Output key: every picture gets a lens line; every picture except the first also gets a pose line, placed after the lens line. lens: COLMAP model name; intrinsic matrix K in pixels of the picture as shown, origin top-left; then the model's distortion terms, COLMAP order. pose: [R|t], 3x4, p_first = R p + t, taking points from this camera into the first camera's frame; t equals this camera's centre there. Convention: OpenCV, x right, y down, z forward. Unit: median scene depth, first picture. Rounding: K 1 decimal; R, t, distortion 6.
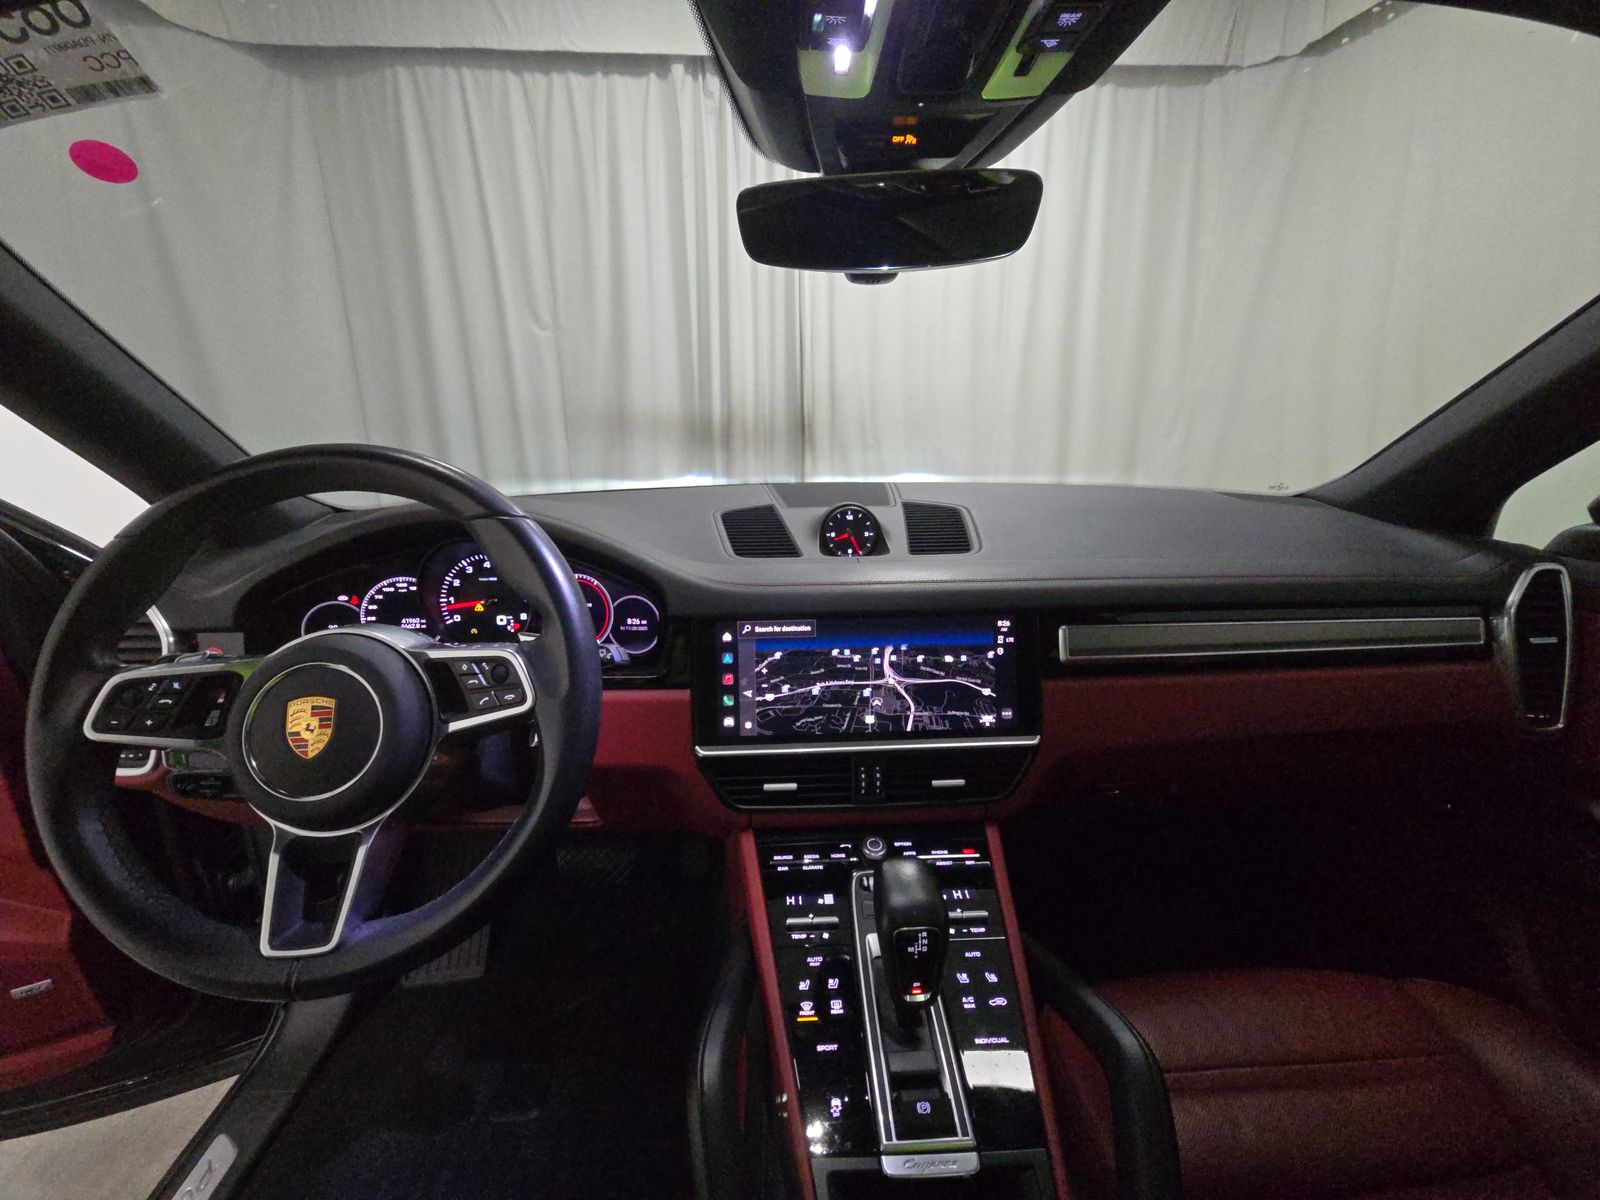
lens RADIAL K [[631.9, 0, 801.3], [0, 631.9, 615.3], [0, 0, 1]] dist [0.005226, 0.000570]
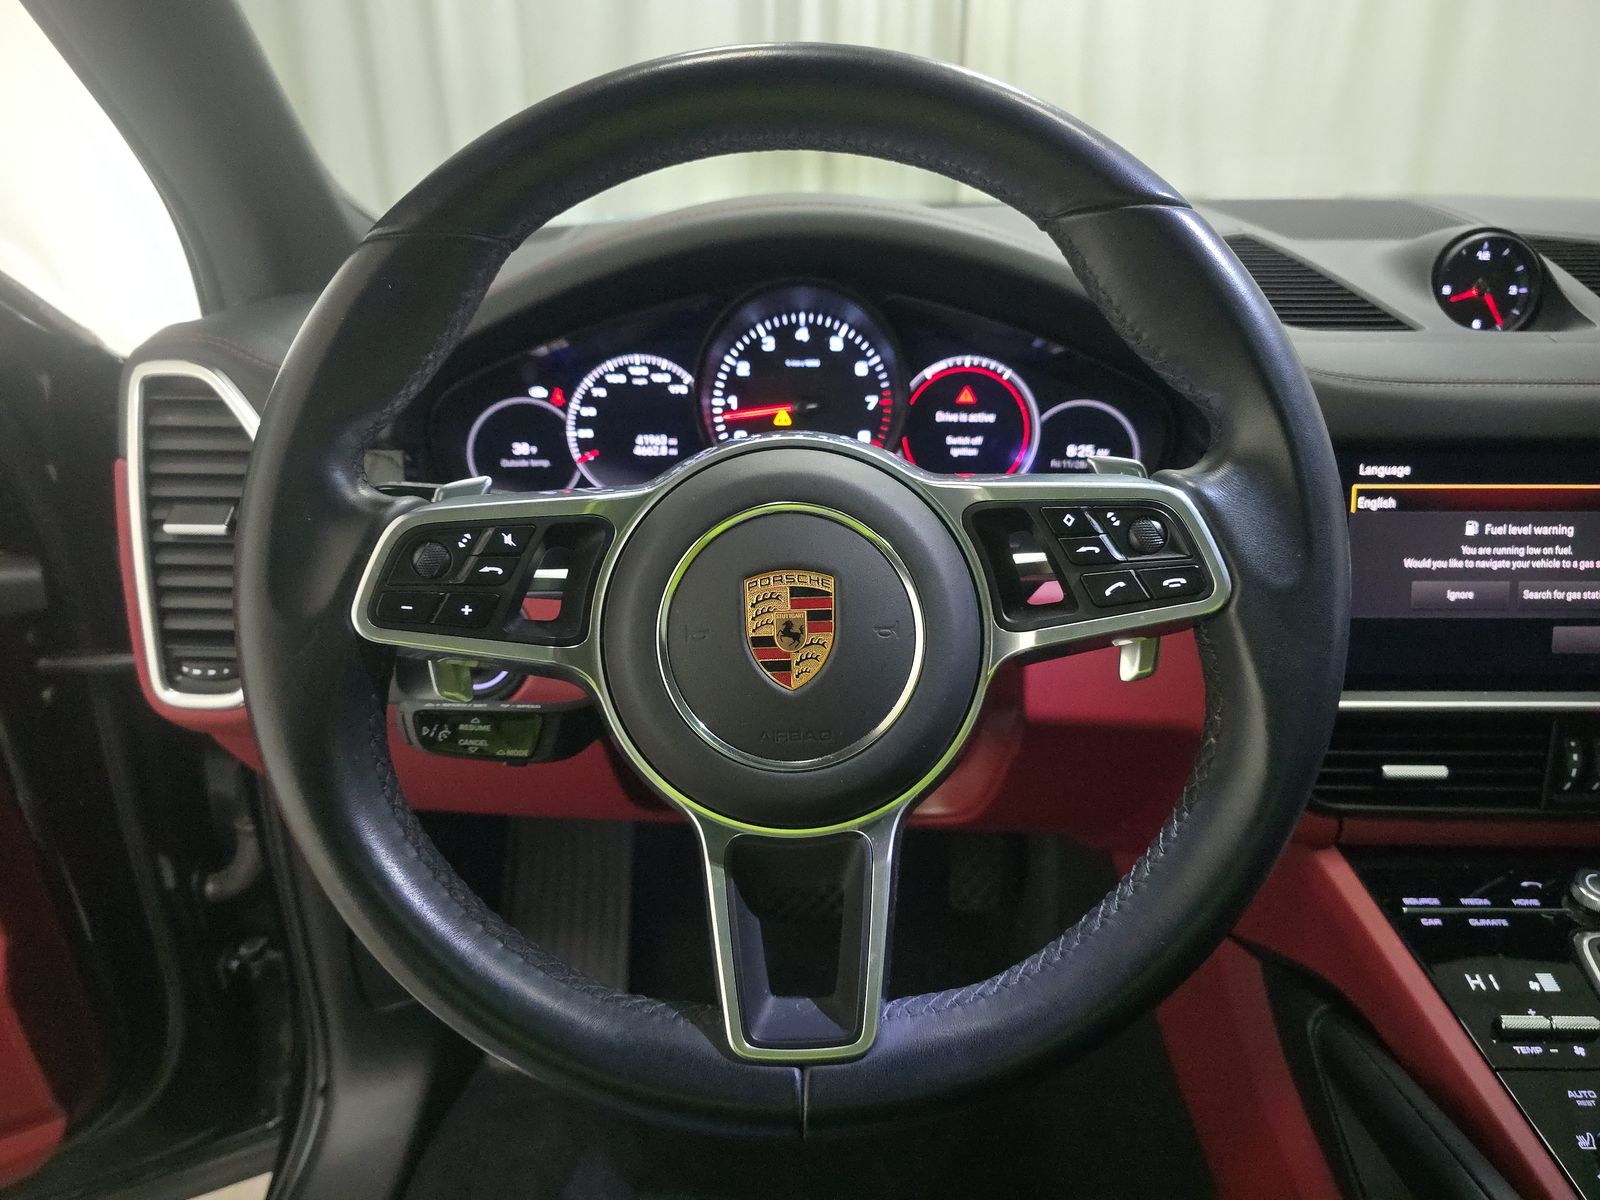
lens RADIAL K [[1077.4, 0, 797.9], [0, 1077.4, 601.6], [0, 0, 1]] dist [0.010545, 0.000879]
pose [[0.998913, 0.029895, -0.035753, -0.464376], [-0.025425, 0.992504, 0.119537, 0.032433], [0.039059, -0.118498, 0.992186, 0.092707]]
